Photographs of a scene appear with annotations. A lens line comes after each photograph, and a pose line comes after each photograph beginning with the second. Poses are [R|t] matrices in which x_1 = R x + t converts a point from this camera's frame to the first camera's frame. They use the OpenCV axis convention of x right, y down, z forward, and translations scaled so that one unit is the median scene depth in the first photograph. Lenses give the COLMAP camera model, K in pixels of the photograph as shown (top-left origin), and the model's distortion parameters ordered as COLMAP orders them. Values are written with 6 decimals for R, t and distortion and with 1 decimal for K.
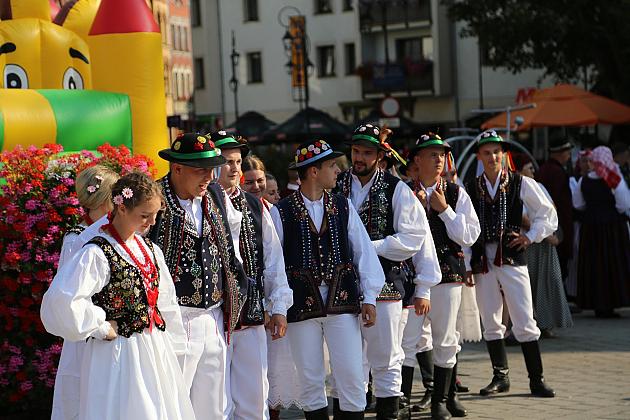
lens RADIAL K [[1523.9, 0, 312.6], [0, 1523.9, 208.8], [0, 0, 1]] dist [0.404108, 0.000000]
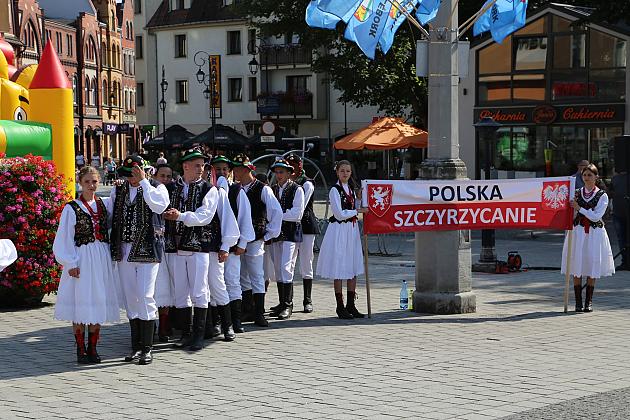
lens RADIAL K [[1290.2, 0, 306.0], [0, 1290.2, 194.0], [0, 0, 1]] dist [0.304000, 0.000000]
pose [[0.998605, 0.037196, 0.037473, 0.032745], [-0.036934, 0.999288, -0.007658, 0.001117], [-0.037731, 0.006263, 0.999268, -0.136998]]
